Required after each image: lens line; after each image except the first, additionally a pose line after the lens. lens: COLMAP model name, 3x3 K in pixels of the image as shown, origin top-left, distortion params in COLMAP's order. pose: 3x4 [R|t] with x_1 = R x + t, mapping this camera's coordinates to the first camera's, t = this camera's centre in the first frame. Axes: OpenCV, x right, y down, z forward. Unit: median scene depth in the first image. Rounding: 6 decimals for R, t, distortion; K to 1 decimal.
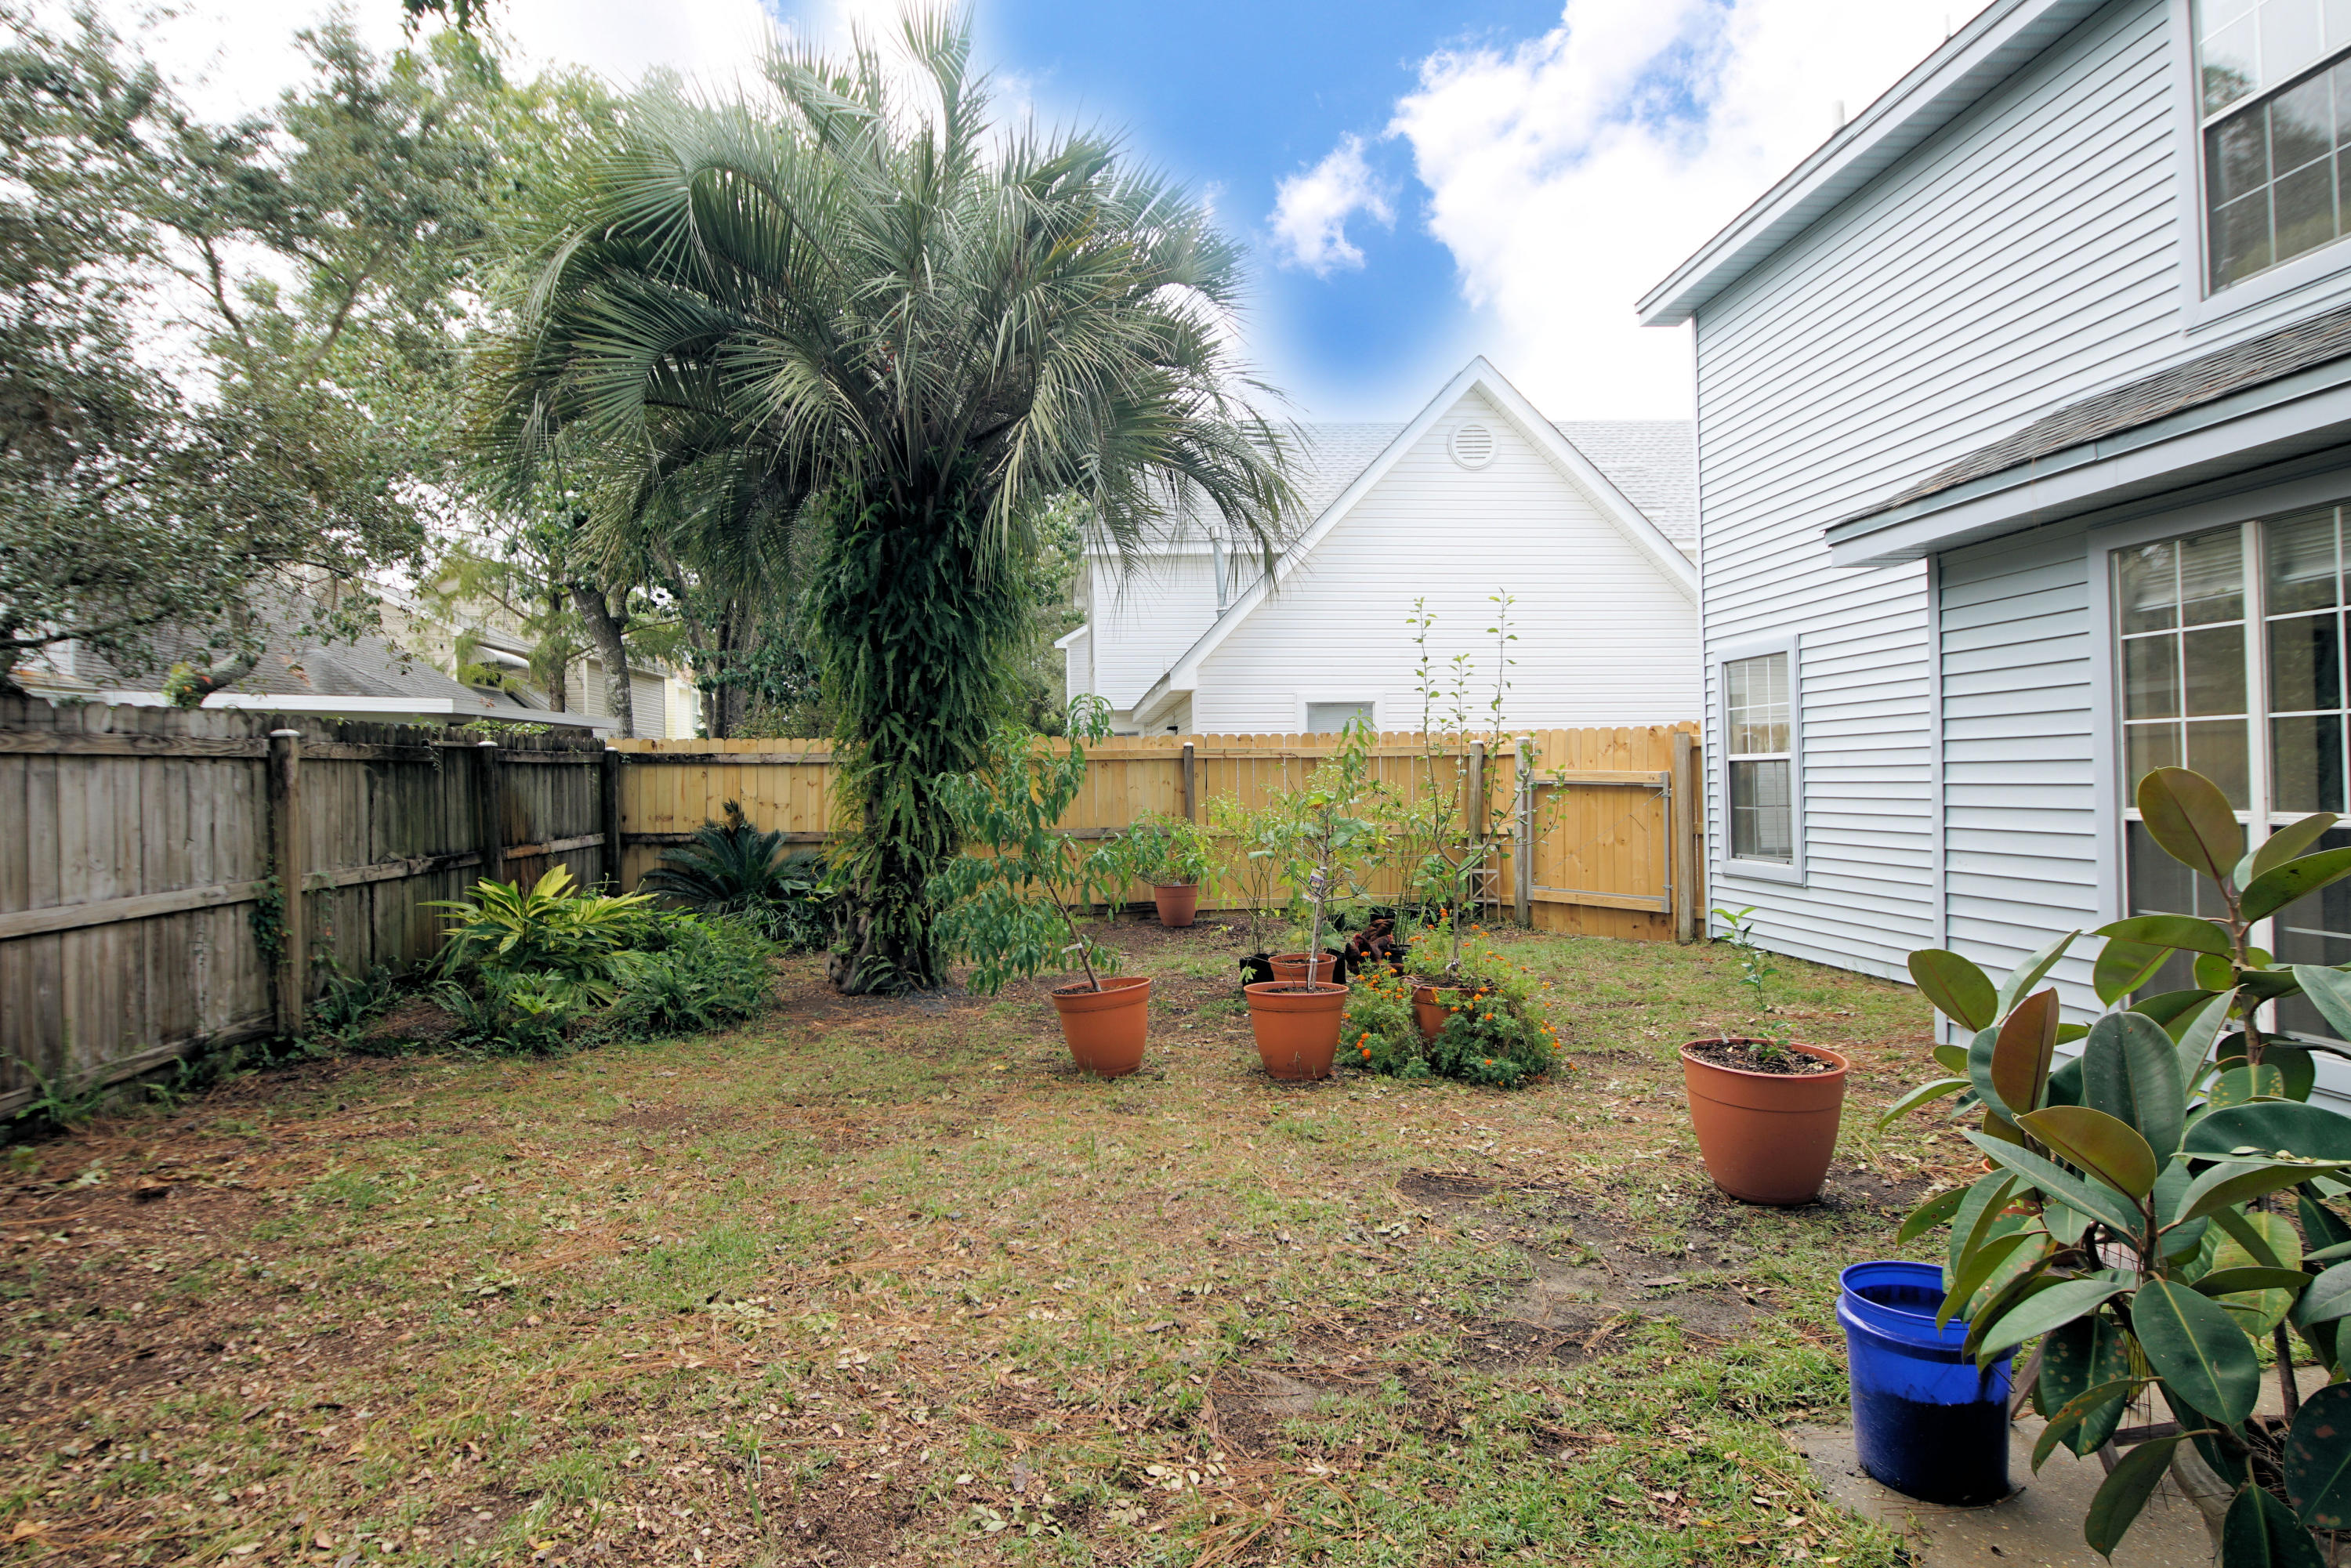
lens RADIAL K [[1264.7, 0, 1130.1], [0, 1264.7, 756.5], [0, 0, 1]] dist [0.032823, -0.030193]
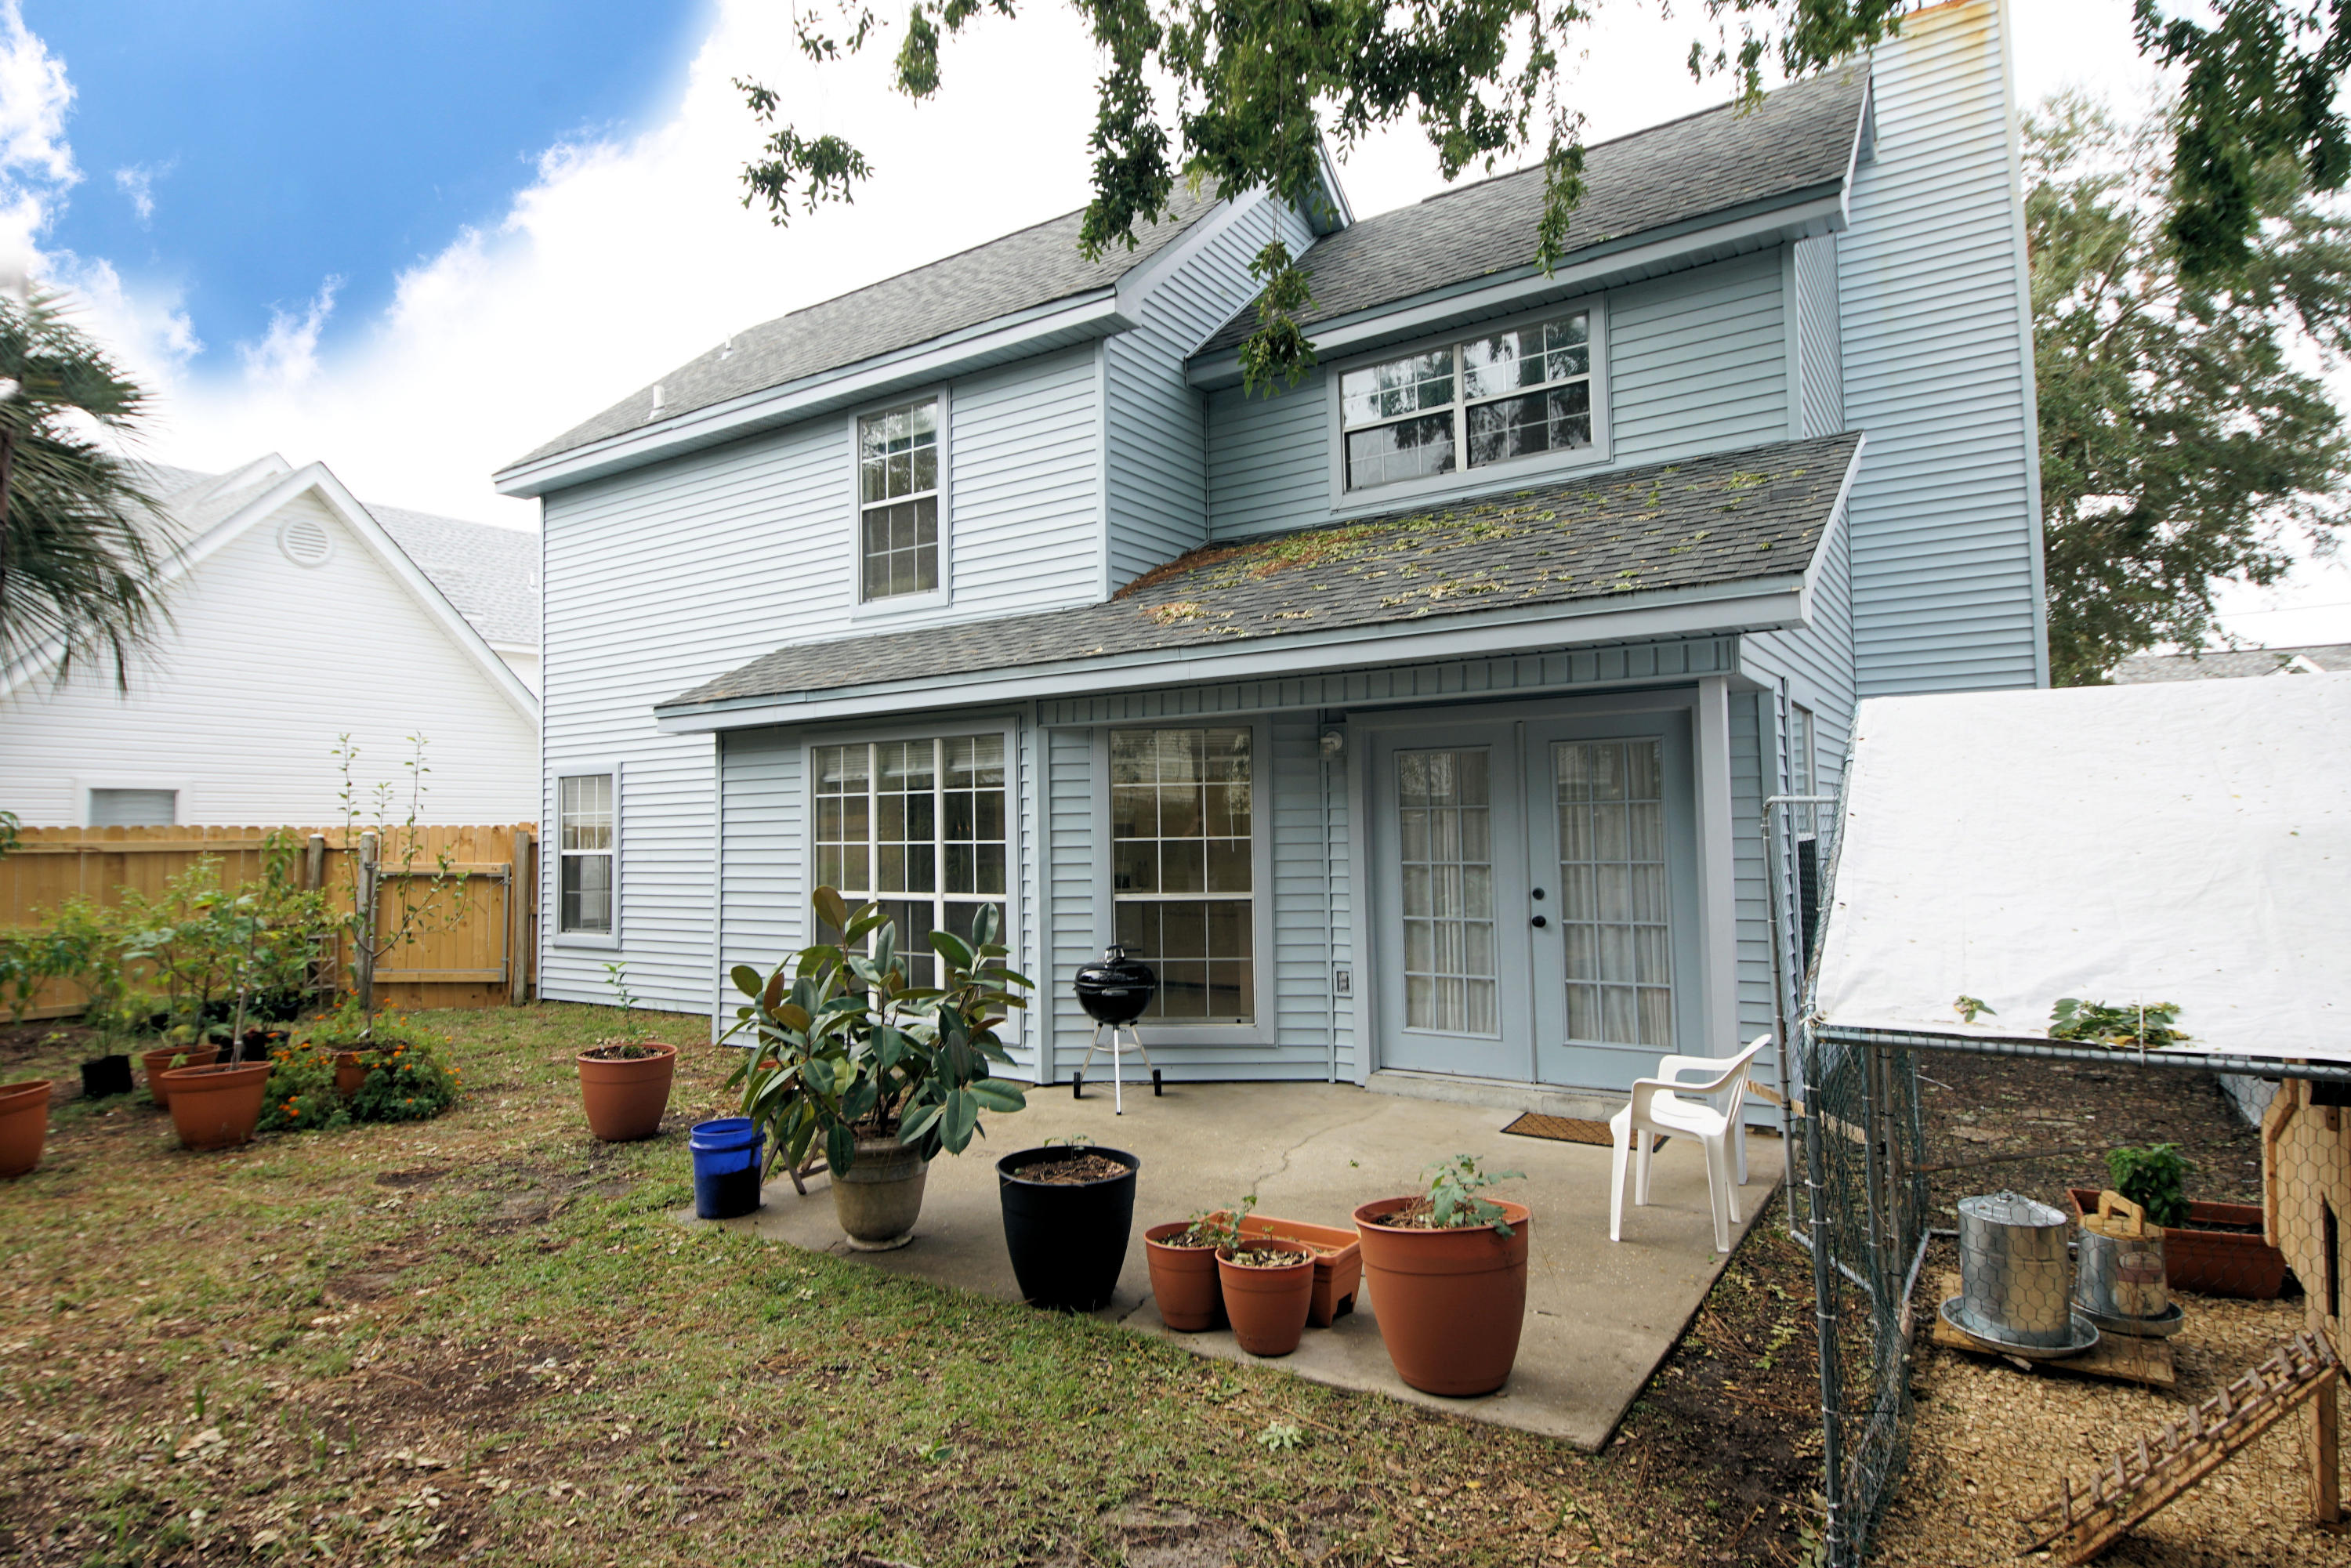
lens RADIAL K [[1264.7, 0, 1185.6], [0, 1264.7, 777.6], [0, 0, 1]] dist [0.032823, -0.030193]
pose [[0.591789, 0.040136, 0.805093, -0.299235], [-0.008395, 0.999012, -0.043633, -0.038799], [-0.806050, 0.019063, 0.591541, -0.403859]]
